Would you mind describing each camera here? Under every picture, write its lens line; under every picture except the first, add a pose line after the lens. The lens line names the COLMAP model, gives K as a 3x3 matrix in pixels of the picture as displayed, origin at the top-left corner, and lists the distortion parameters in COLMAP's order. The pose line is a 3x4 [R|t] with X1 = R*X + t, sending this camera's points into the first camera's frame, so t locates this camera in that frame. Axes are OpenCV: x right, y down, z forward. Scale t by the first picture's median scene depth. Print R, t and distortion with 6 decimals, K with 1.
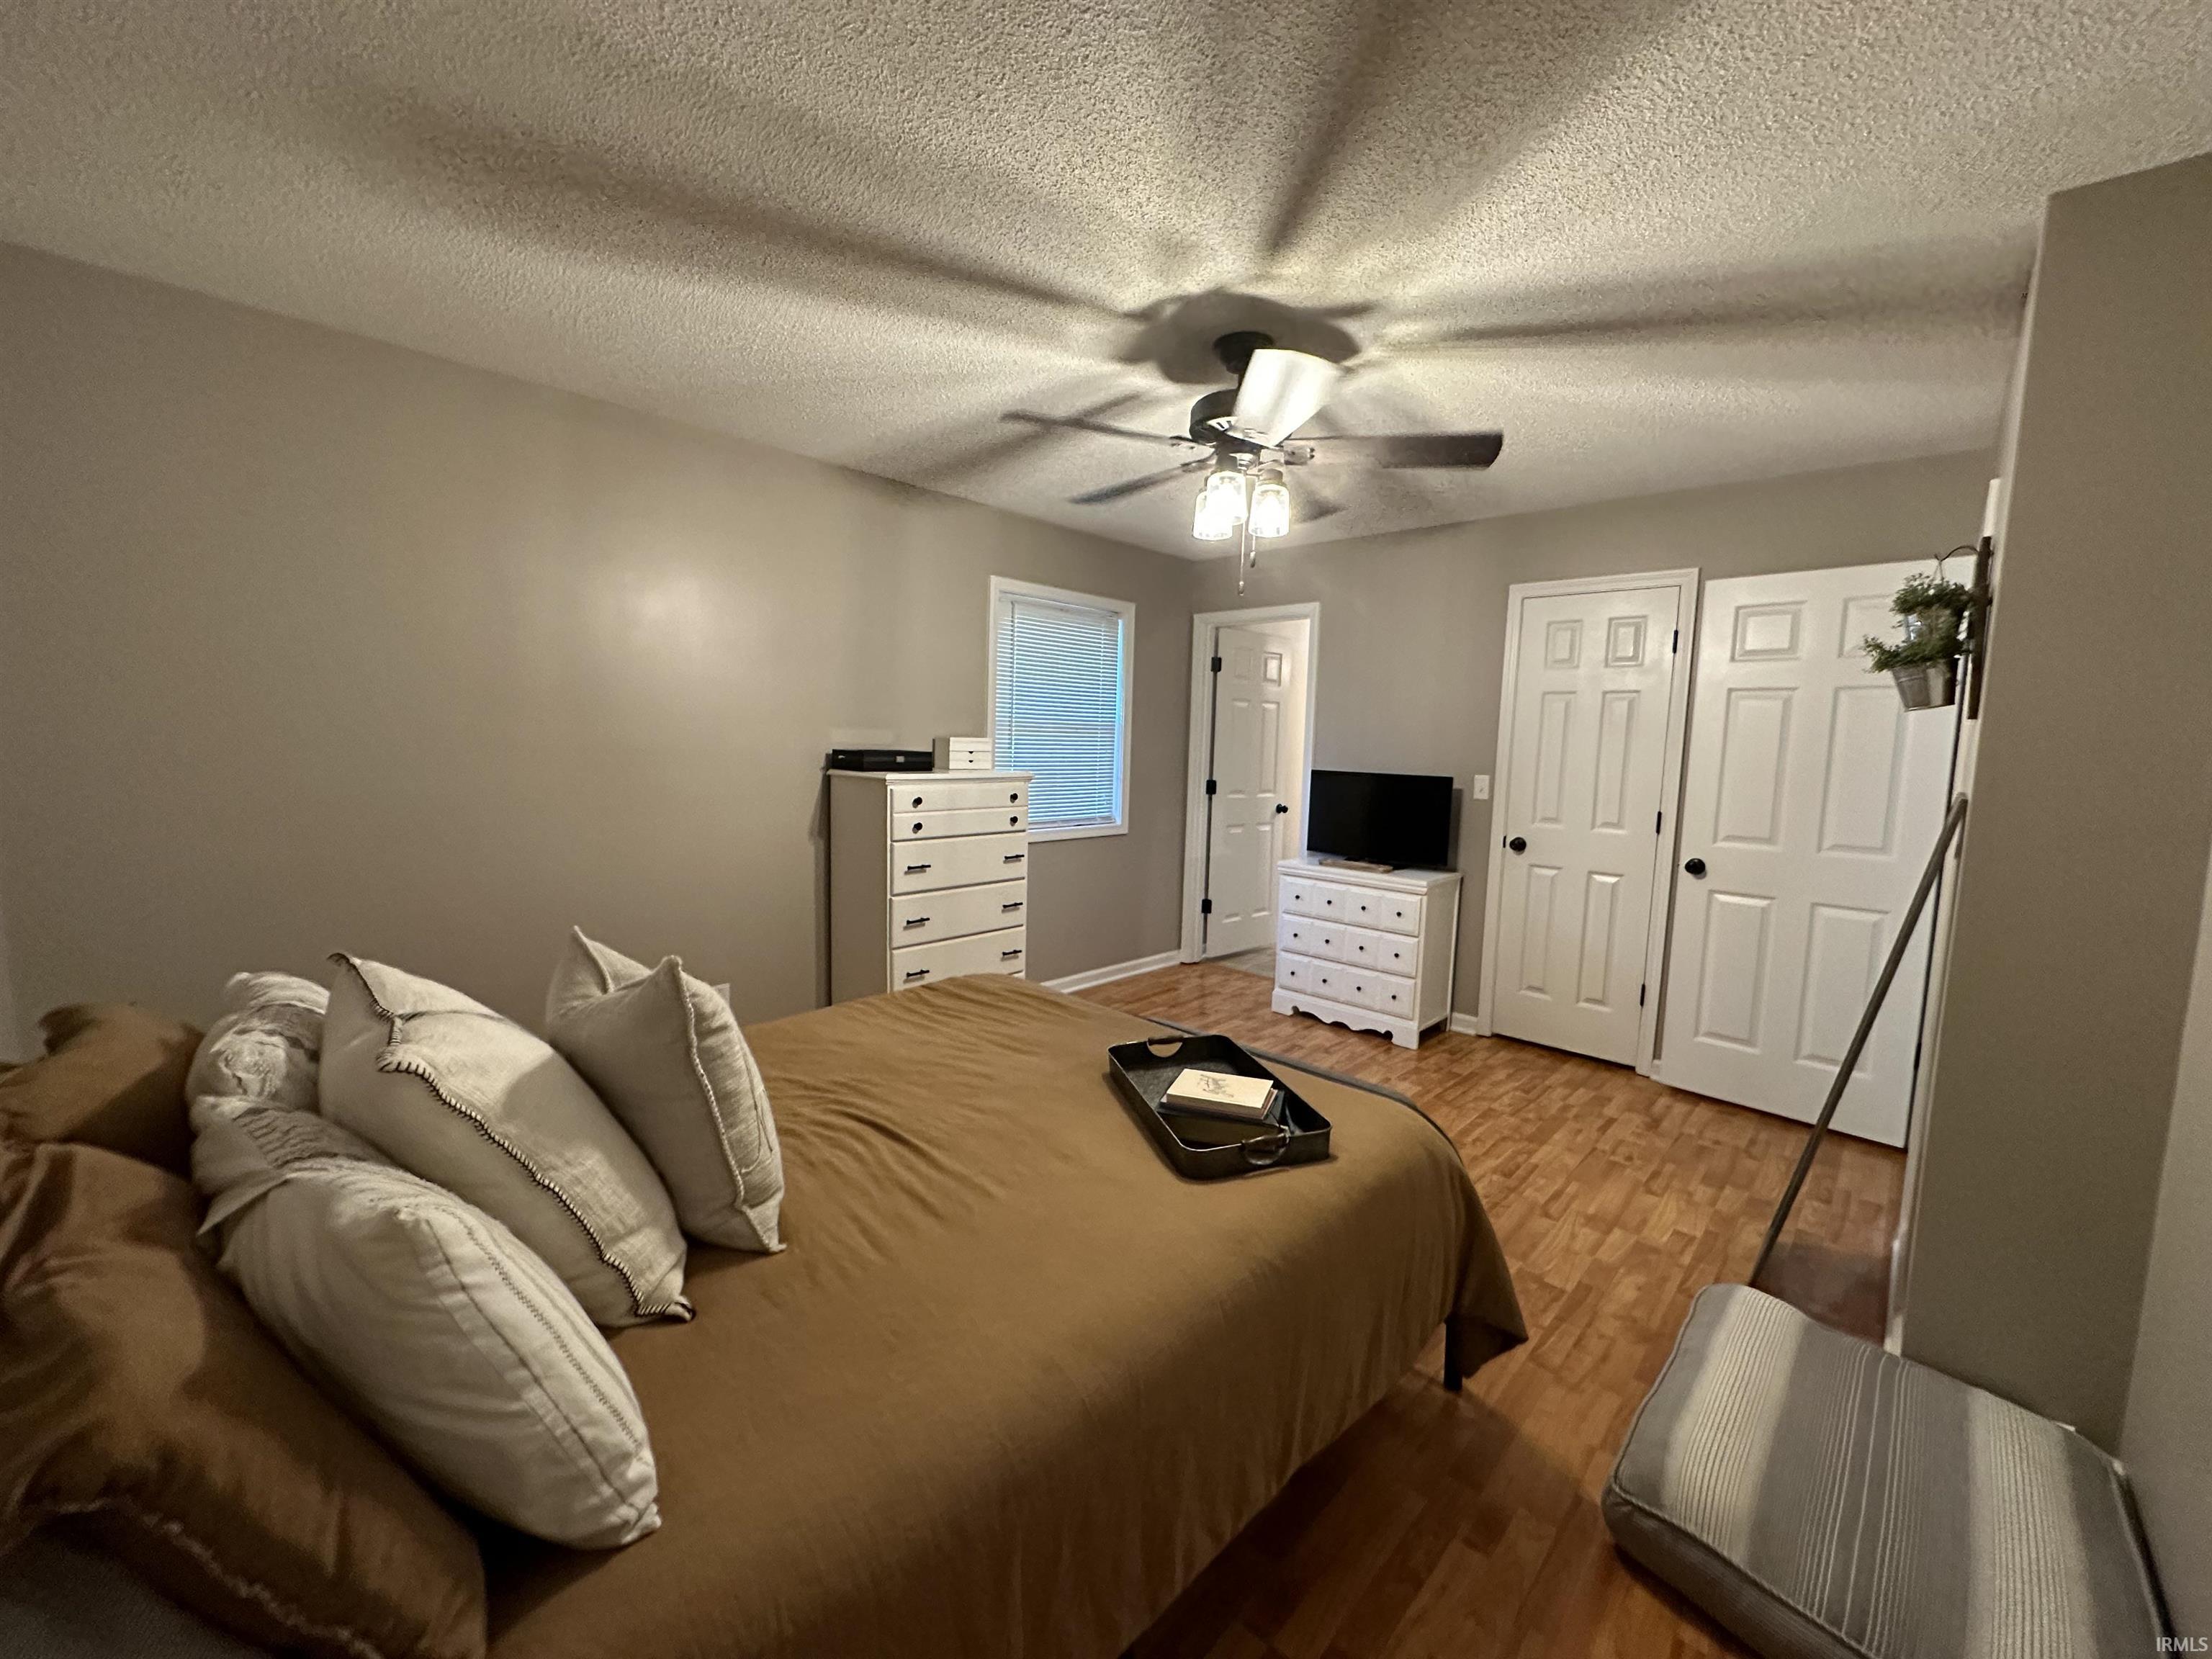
lens RADIAL K [[891.7, 0, 1110.8], [0, 891.7, 828.4], [0, 0, 1]] dist [-0.001136, 0.000501]
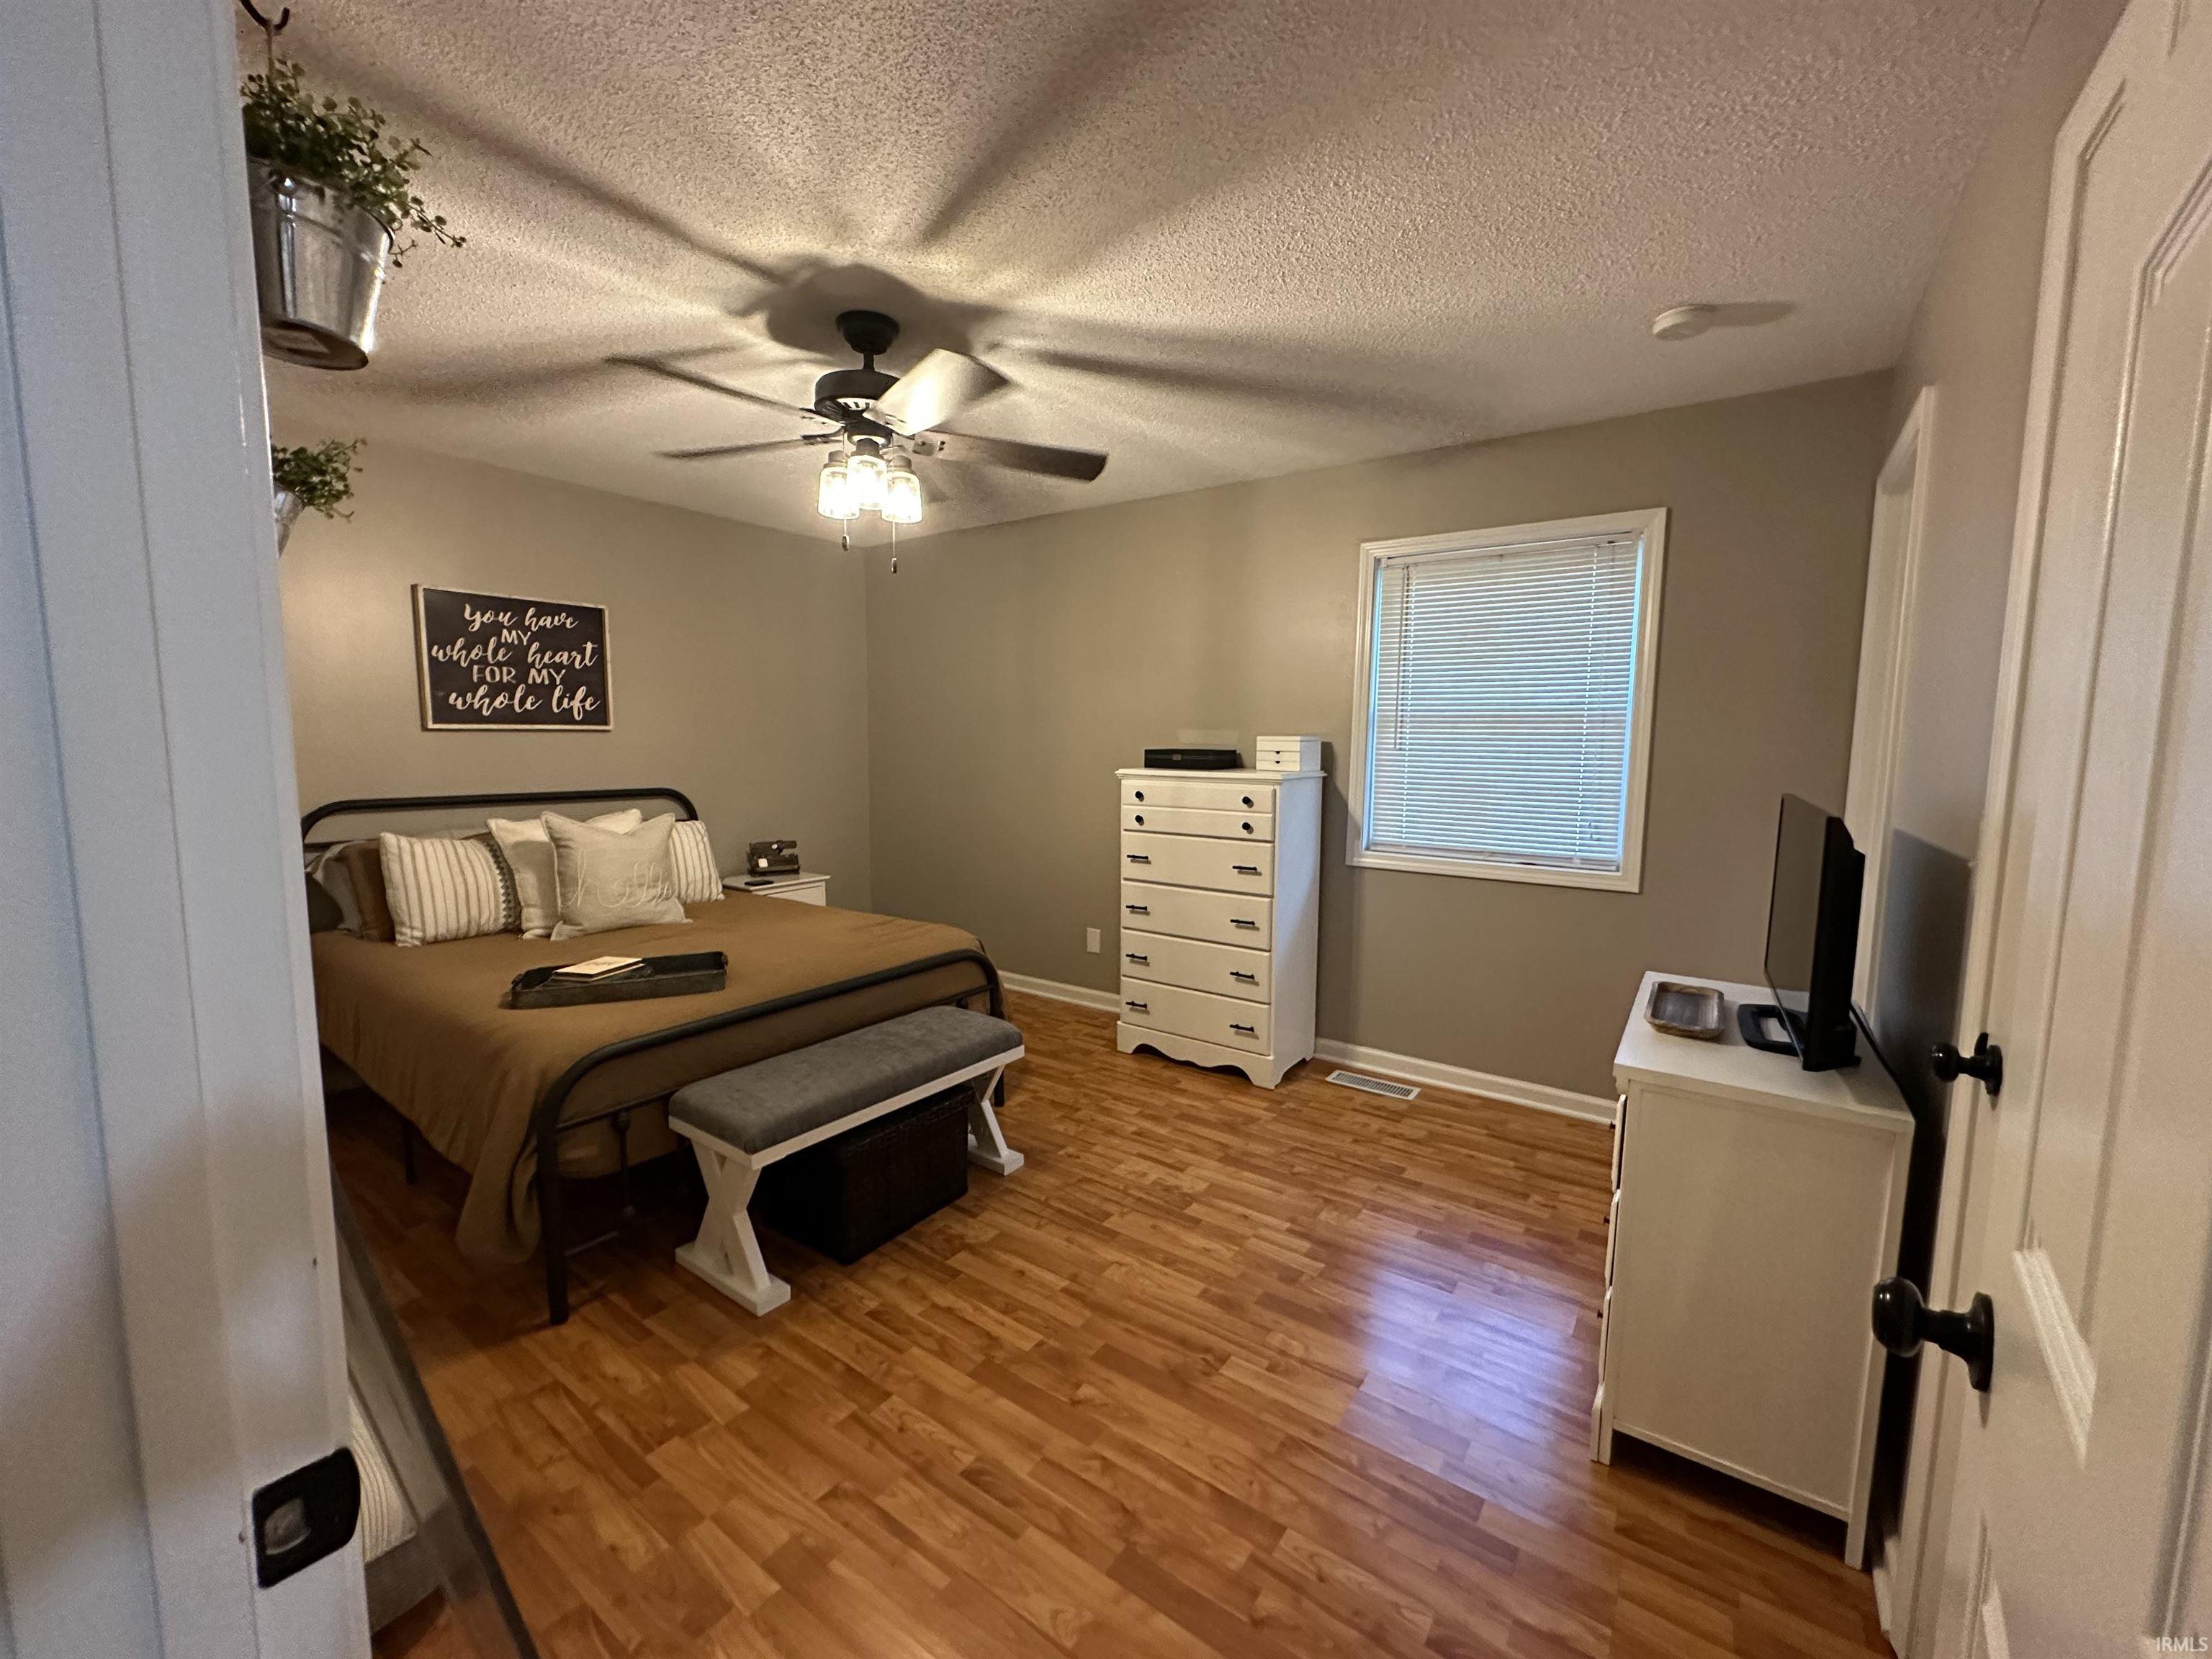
lens RADIAL K [[891.7, 0, 1101.1], [0, 891.7, 825.7], [0, 0, 1]] dist [-0.001136, 0.000501]
pose [[0.115973, 0.071060, -0.990707, 1.537714], [-0.108415, 0.992384, 0.058489, -0.094594], [0.987318, 0.100624, 0.122794, 1.516522]]
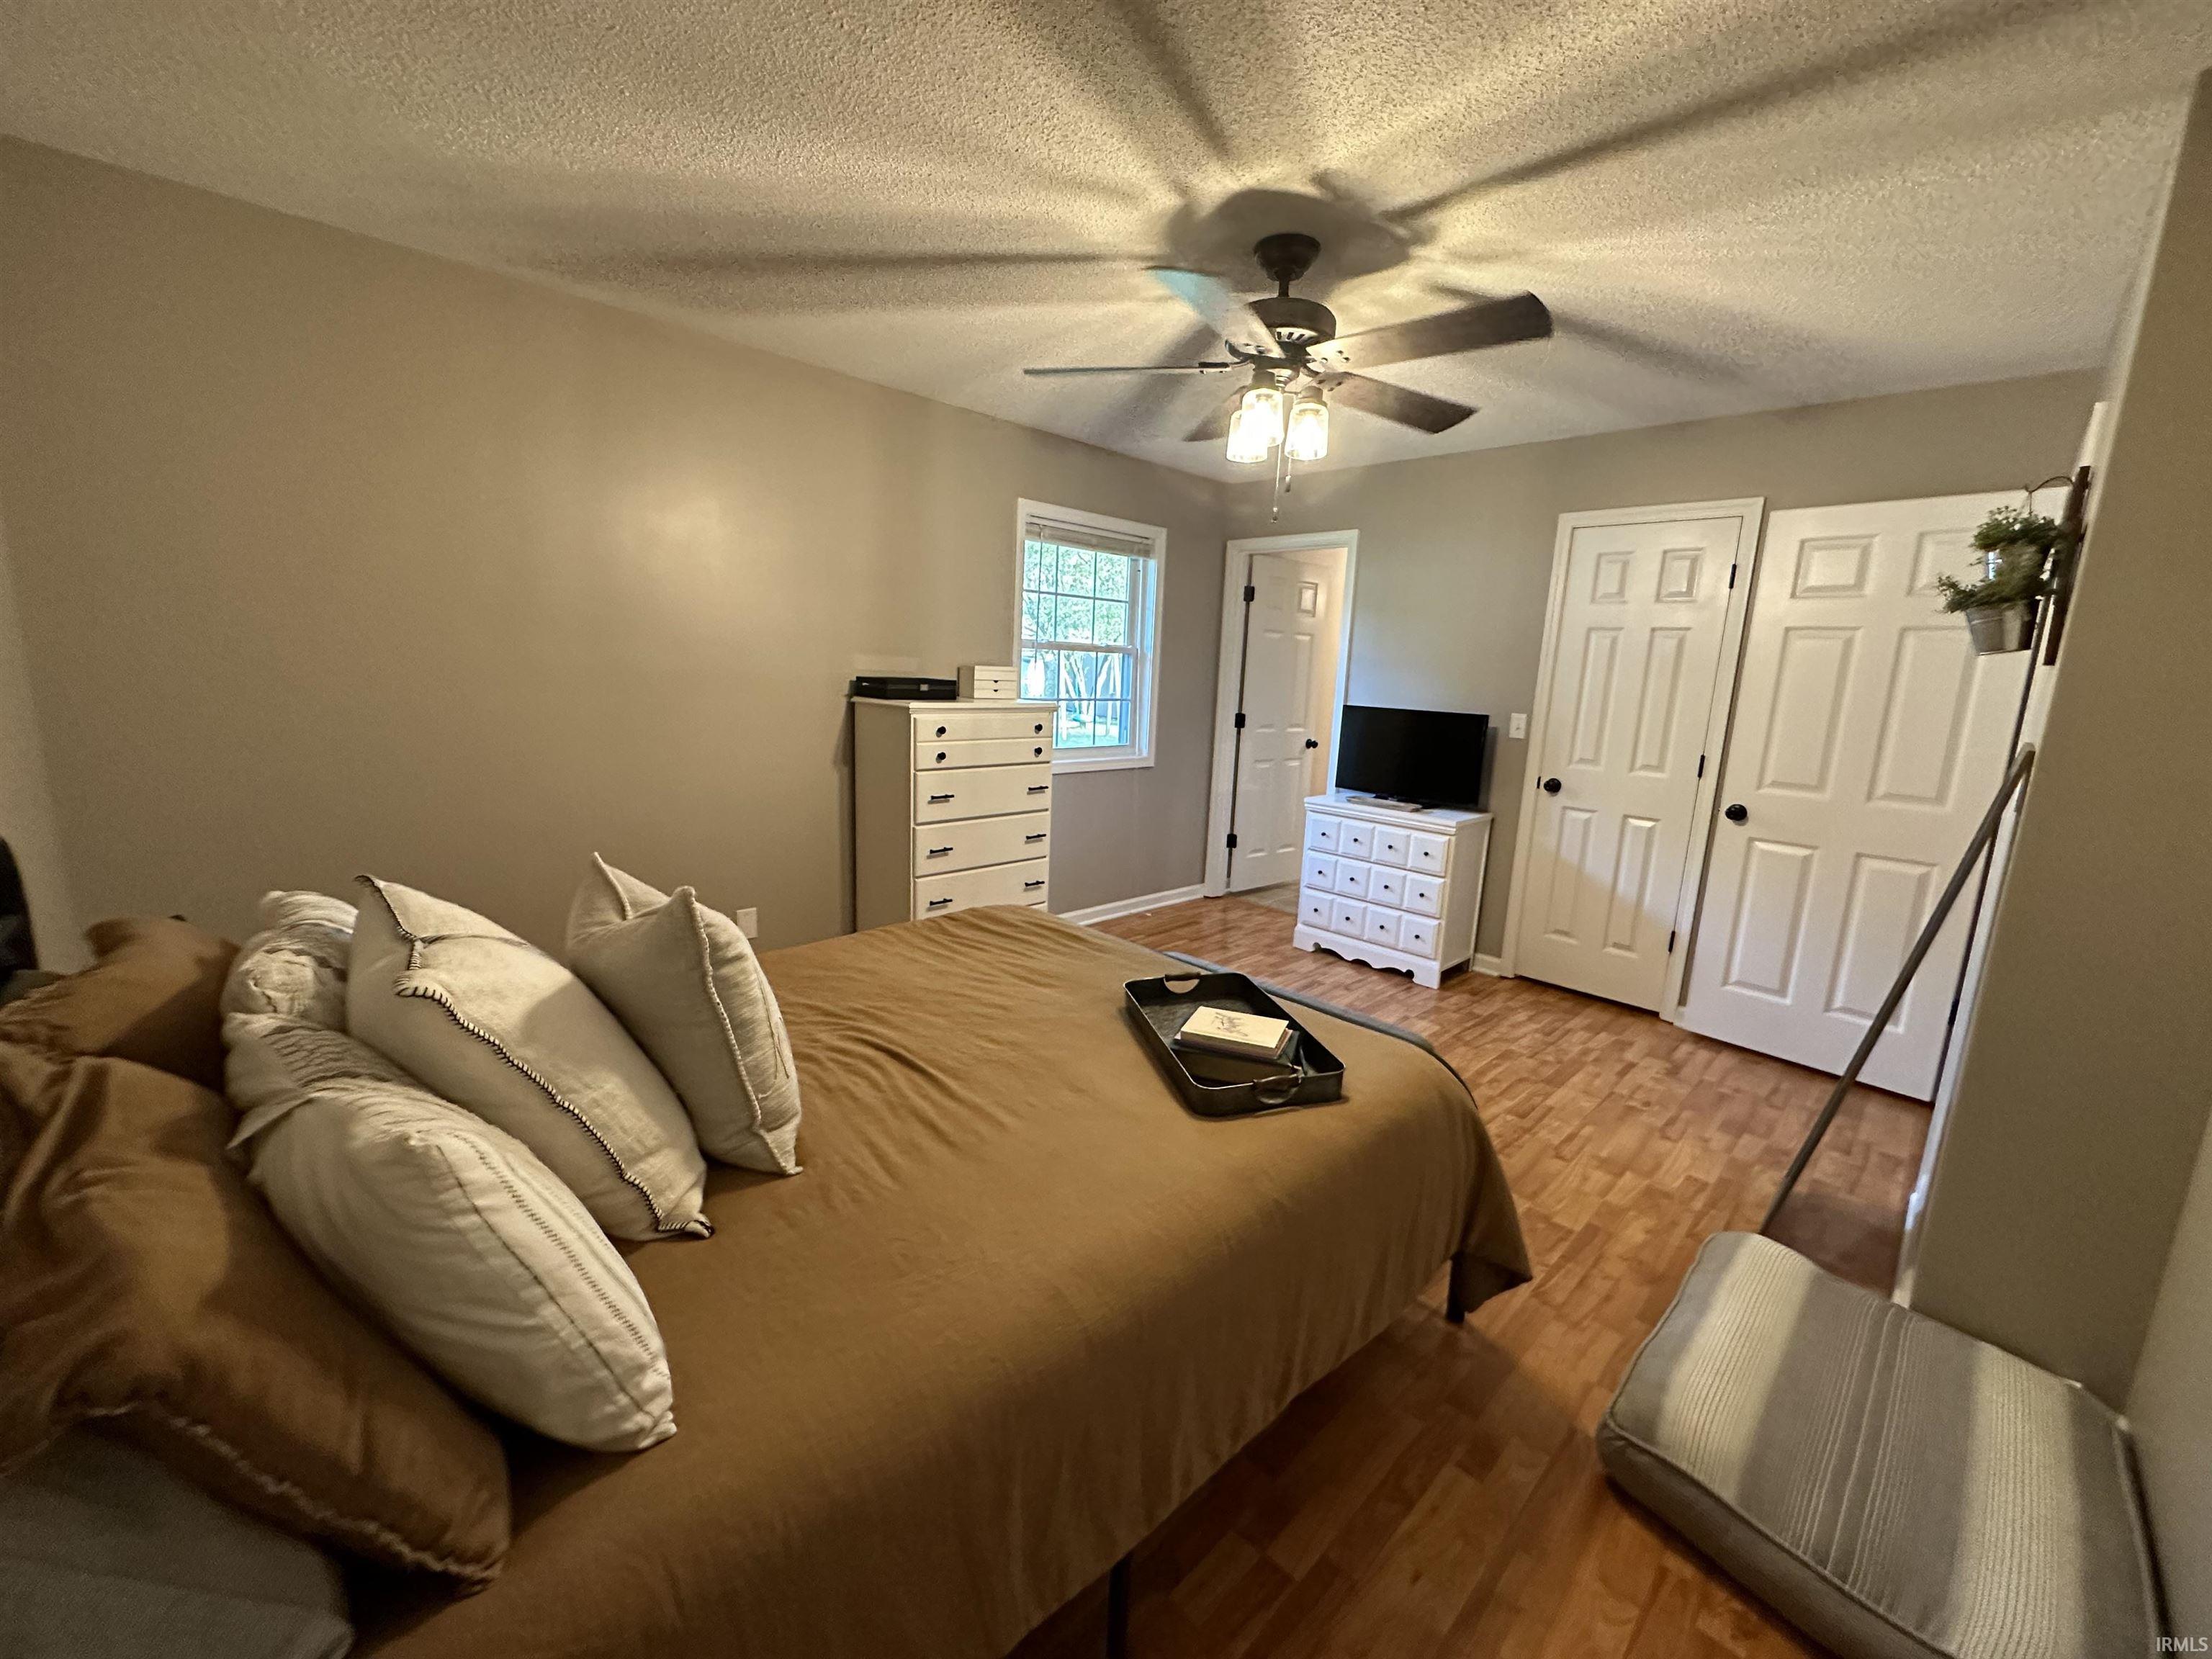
lens RADIAL K [[891.7, 0, 1109.8], [0, 891.7, 829.1], [0, 0, 1]] dist [-0.001136, 0.000501]
pose [[0.999245, 0.021984, -0.032049, 0.009581], [-0.019372, 0.996635, 0.079643, -0.006711], [0.033692, -0.078962, 0.996308, 0.015200]]
